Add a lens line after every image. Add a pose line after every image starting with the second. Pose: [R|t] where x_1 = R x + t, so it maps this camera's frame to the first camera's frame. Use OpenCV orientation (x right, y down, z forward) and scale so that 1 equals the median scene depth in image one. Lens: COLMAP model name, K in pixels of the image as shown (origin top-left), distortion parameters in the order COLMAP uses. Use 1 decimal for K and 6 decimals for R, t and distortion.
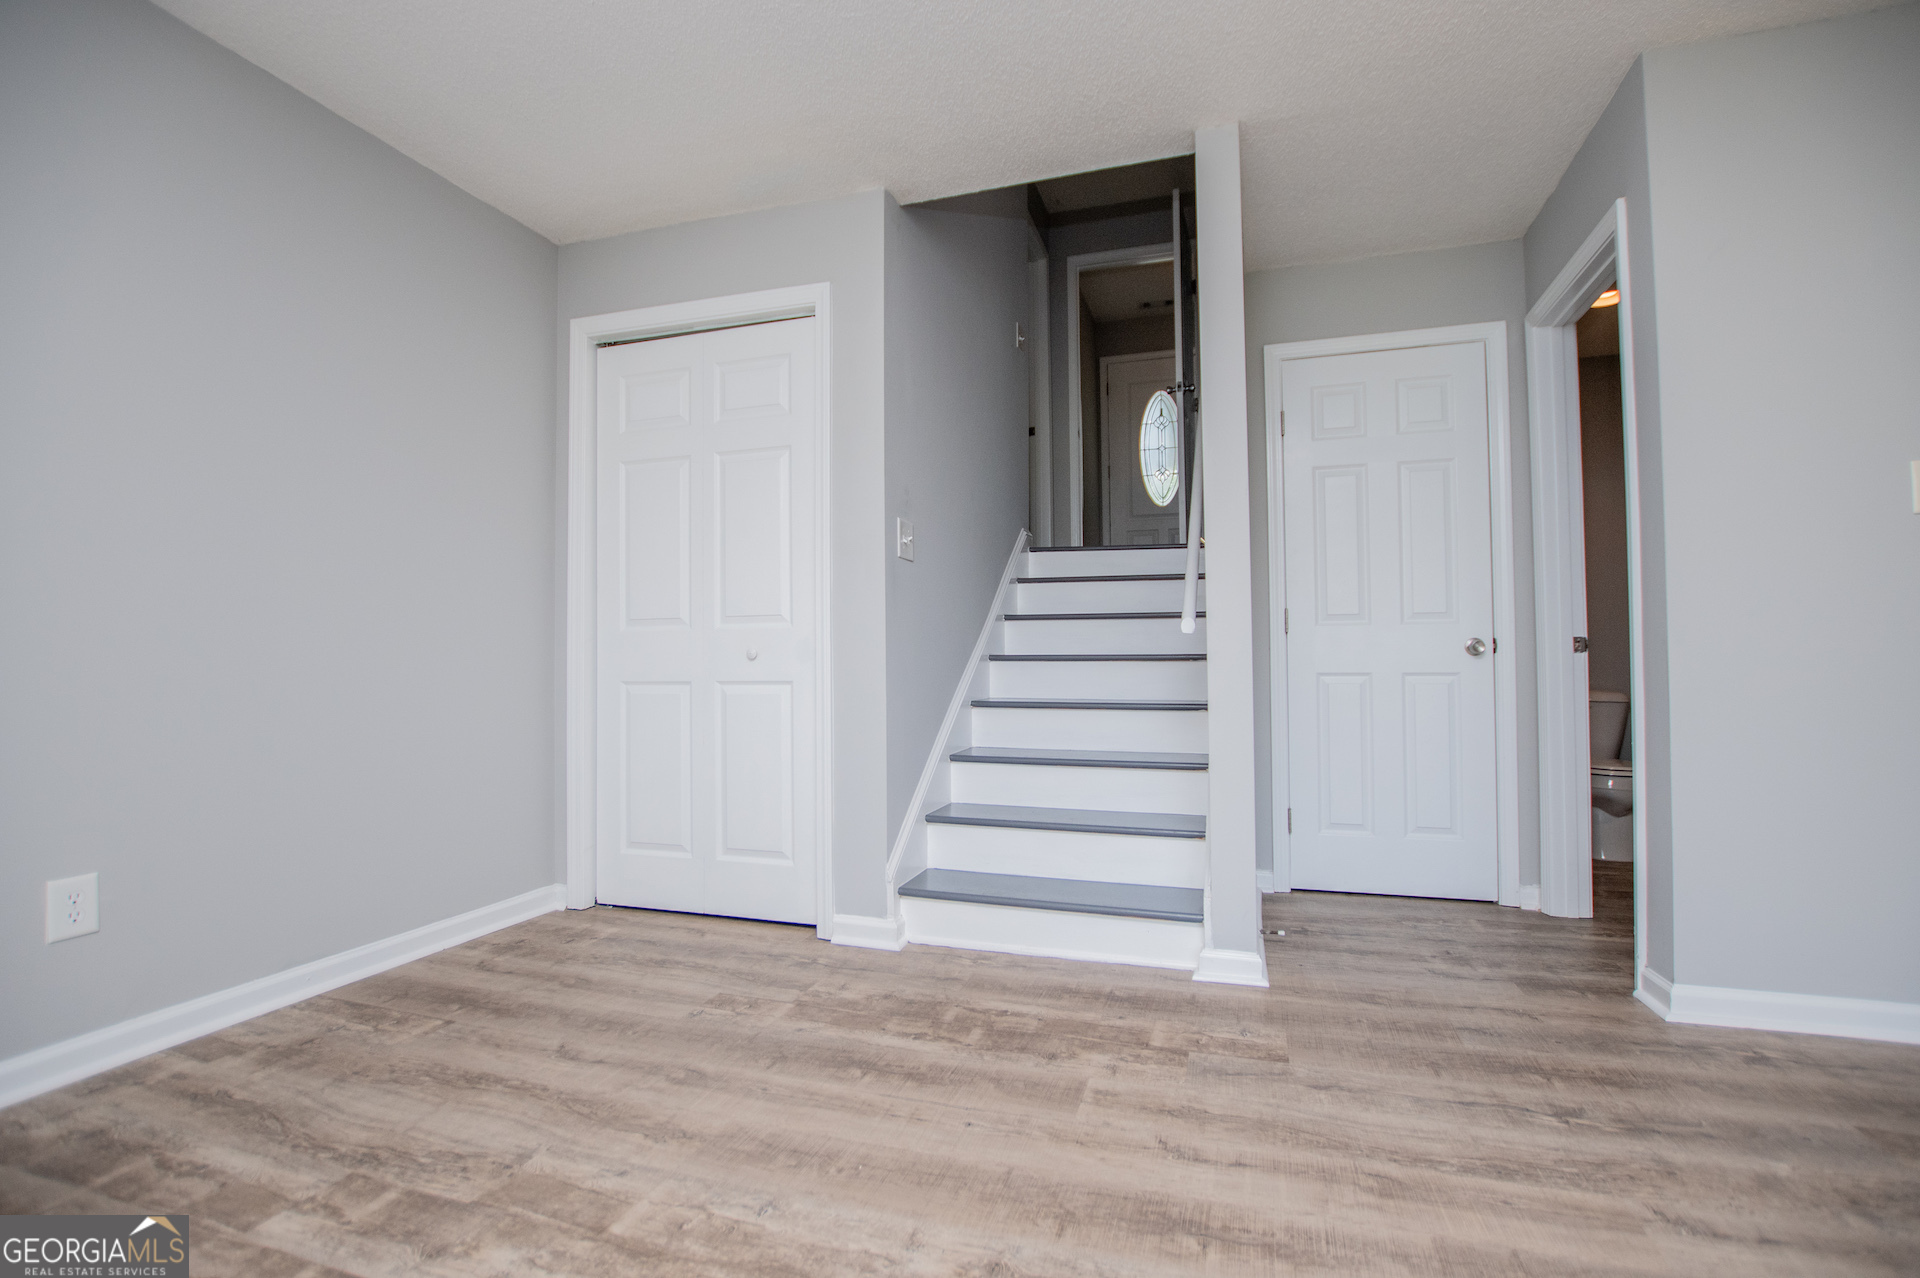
lens RADIAL K [[856.5, 0, 971.9], [0, 856.5, 638.8], [0, 0, 1]] dist [-0.028146, 0.000790]
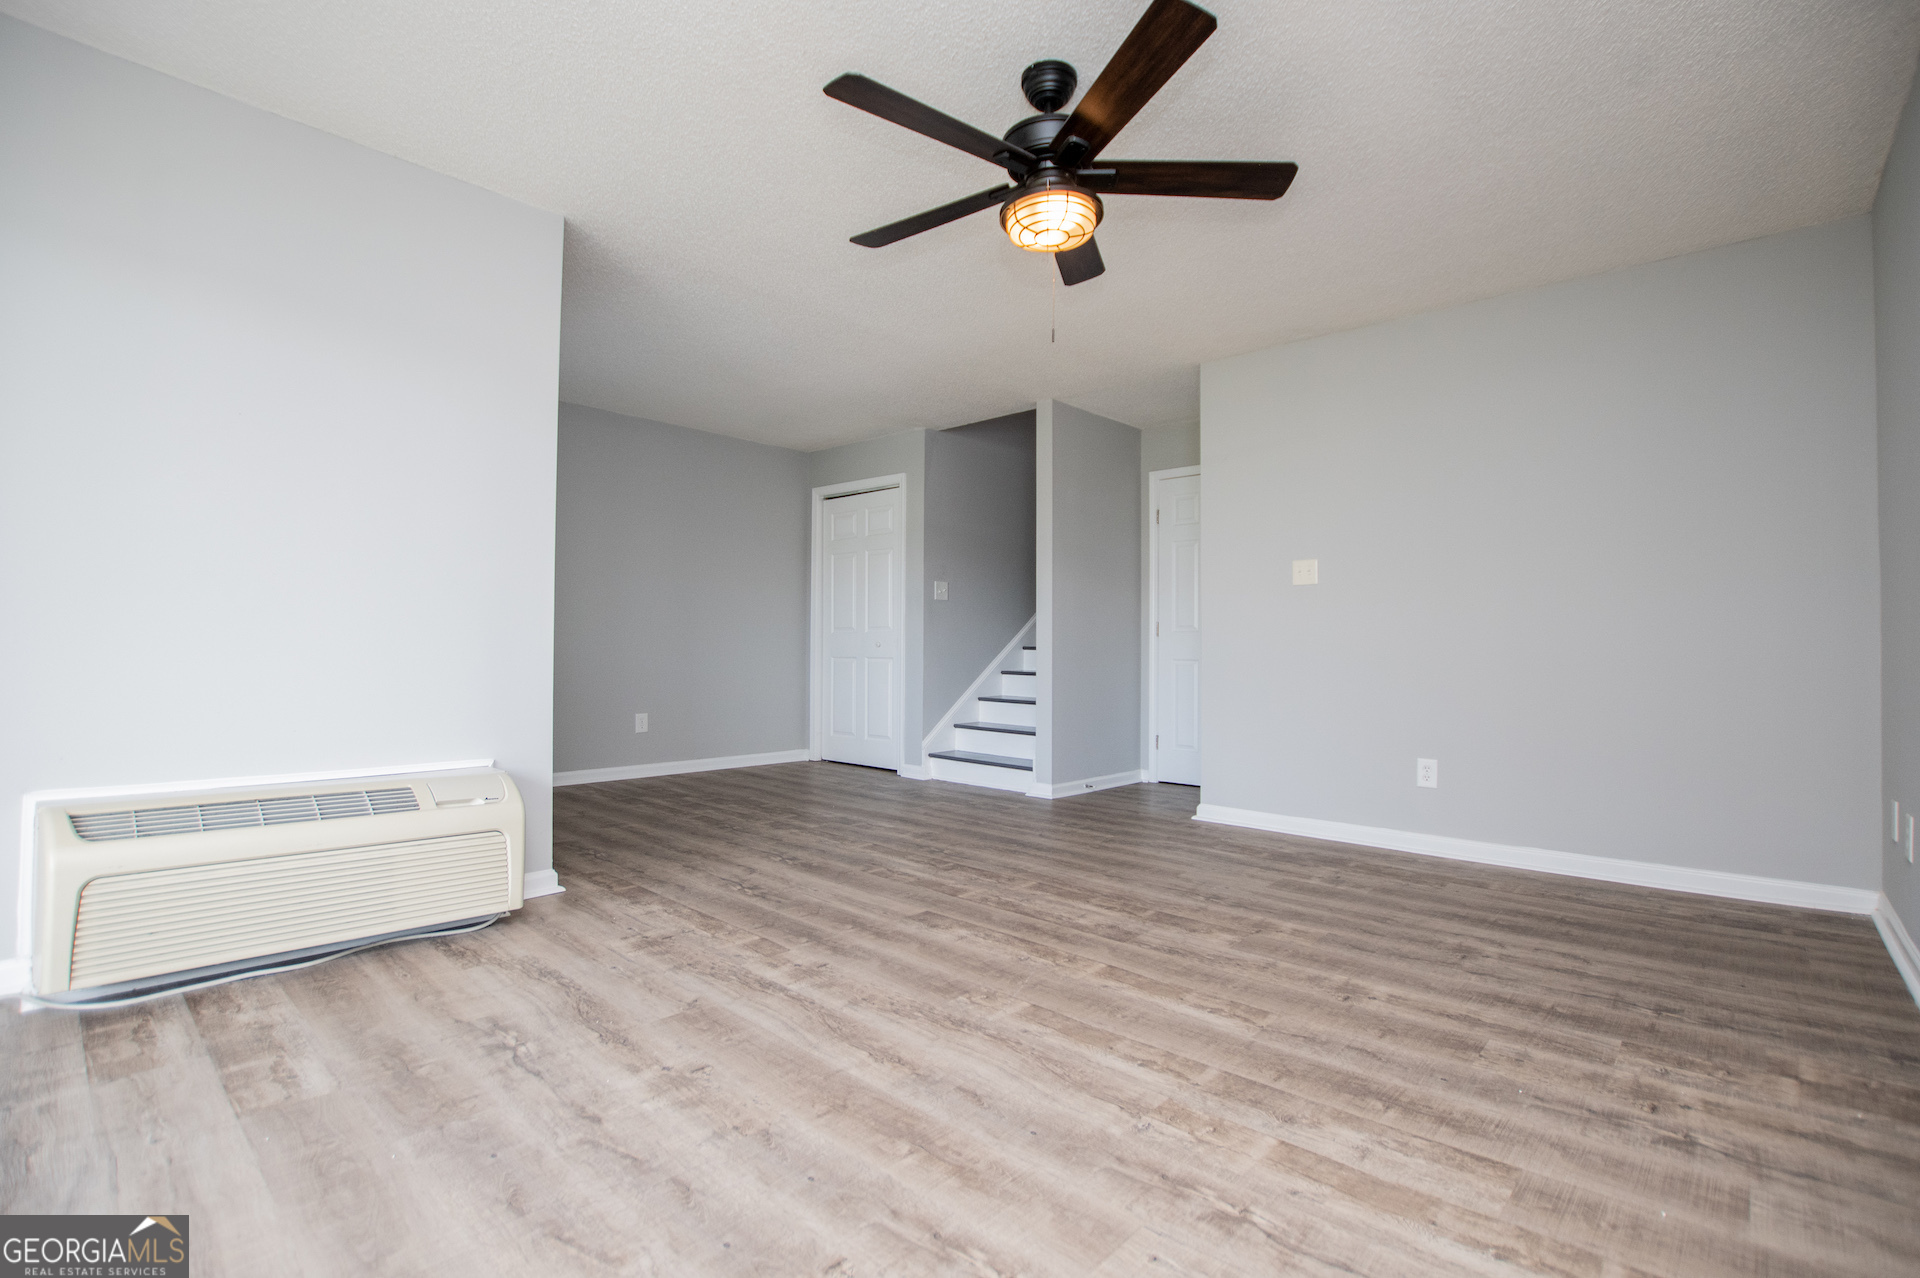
lens RADIAL K [[869.2, 0, 980.9], [0, 869.2, 642.7], [0, 0, 1]] dist [-0.024577, -0.008383]
pose [[0.912848, 0.009480, -0.408189, 1.244599], [-0.002309, 0.999834, 0.018057, -0.039647], [0.408292, -0.015541, 0.912719, -1.280102]]
